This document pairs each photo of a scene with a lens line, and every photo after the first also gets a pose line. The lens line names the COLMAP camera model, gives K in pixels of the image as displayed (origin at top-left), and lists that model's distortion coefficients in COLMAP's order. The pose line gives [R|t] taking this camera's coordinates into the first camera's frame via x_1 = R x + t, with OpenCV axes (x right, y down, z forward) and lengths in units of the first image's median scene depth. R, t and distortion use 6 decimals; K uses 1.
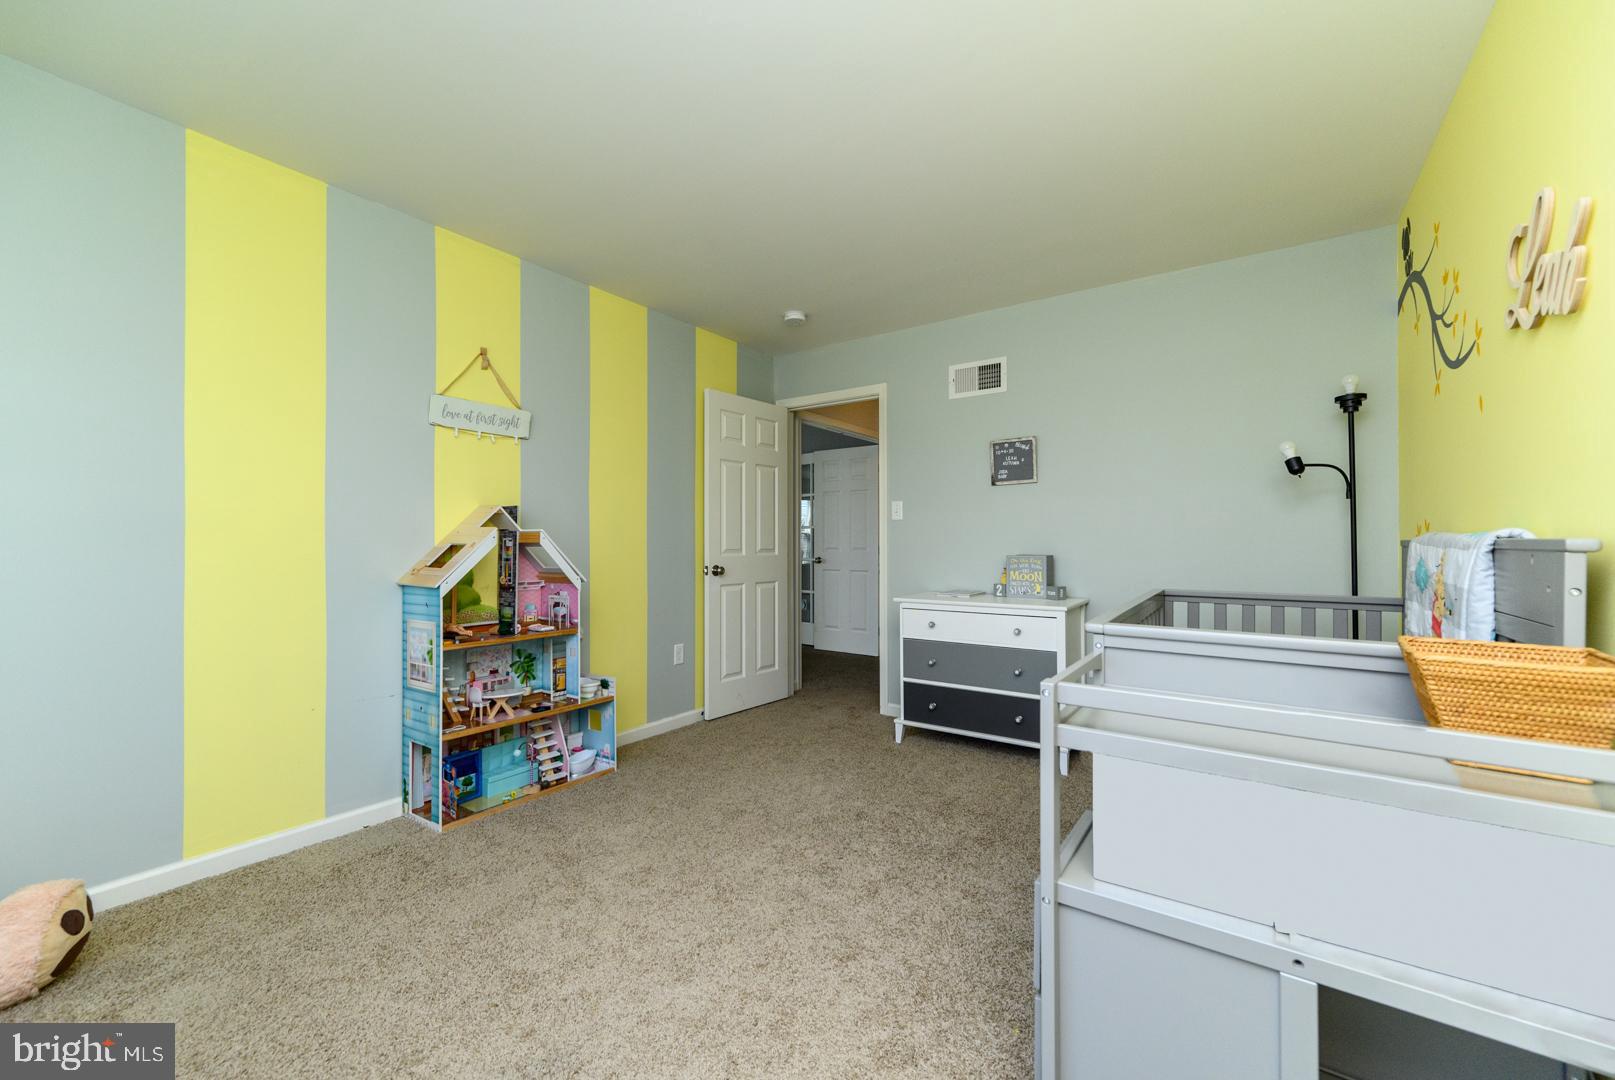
lens RADIAL K [[635.3, 0, 809.1], [0, 635.3, 540.1], [0, 0, 1]] dist [0.000295, -0.000166]
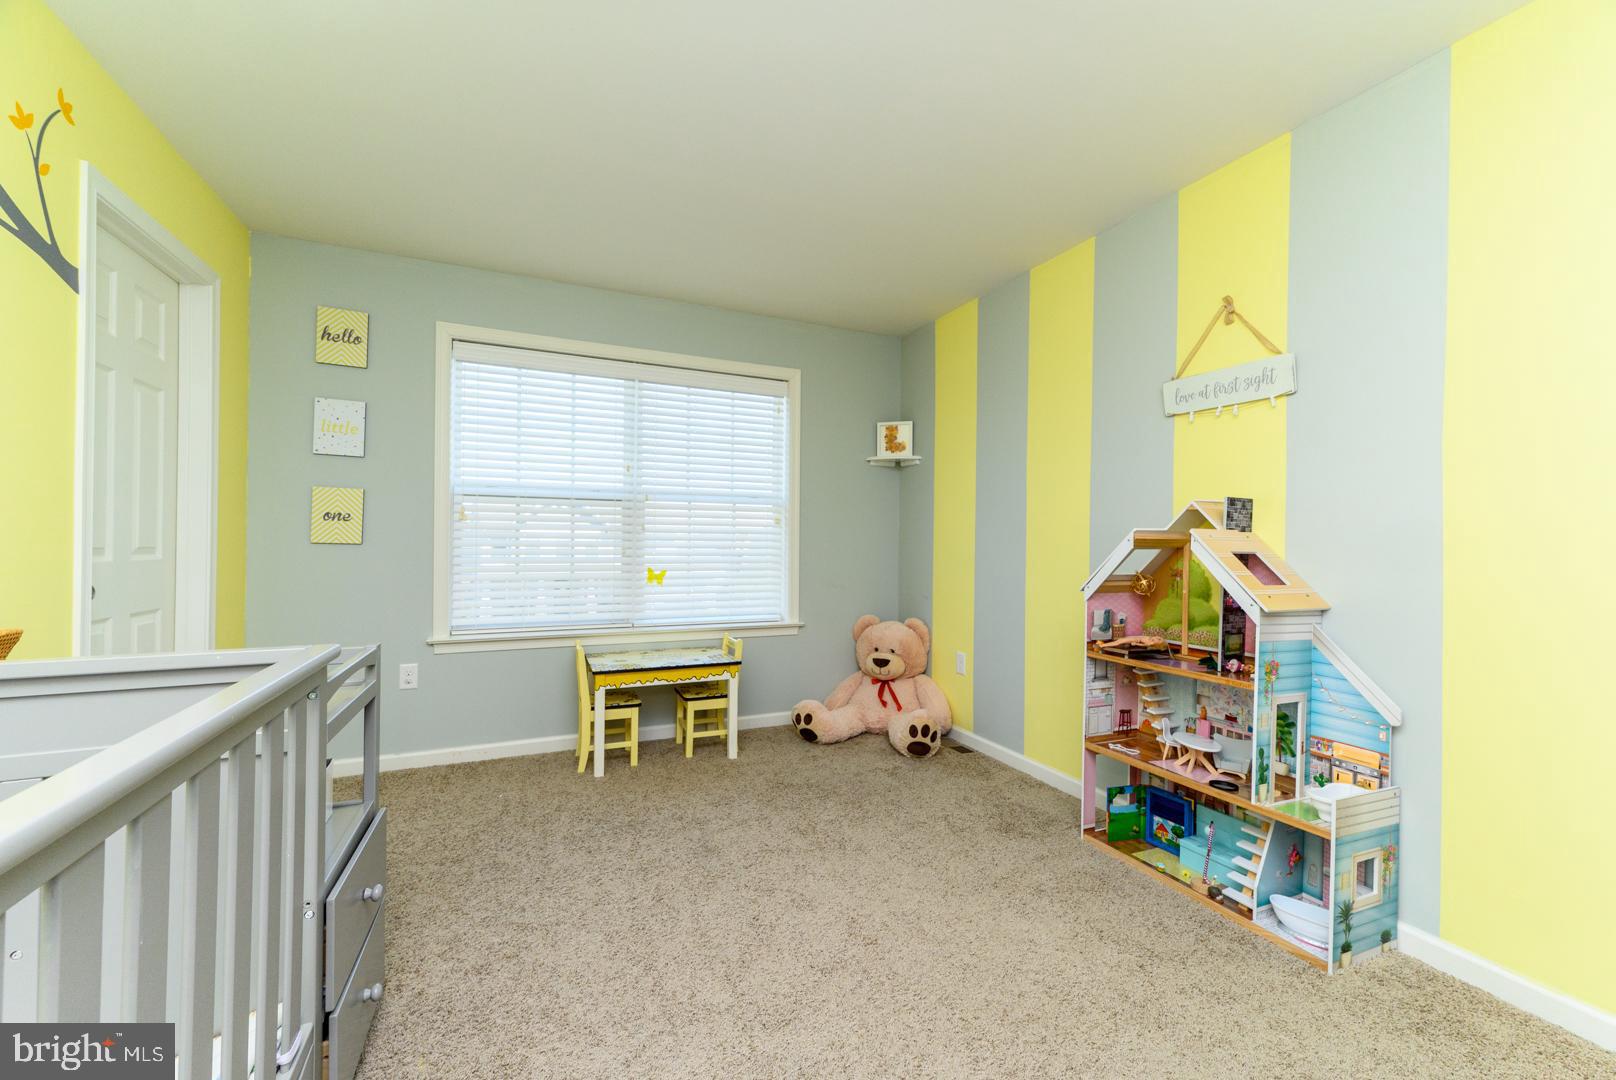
lens RADIAL K [[635.7, 0, 809.6], [0, 635.7, 540.1], [0, 0, 1]] dist [0.000295, -0.000166]
pose [[-0.505244, -0.003526, -0.862969, 0.419805], [0.002699, 0.999980, -0.005666, -0.002316], [0.862972, -0.005192, -0.505225, 0.967866]]
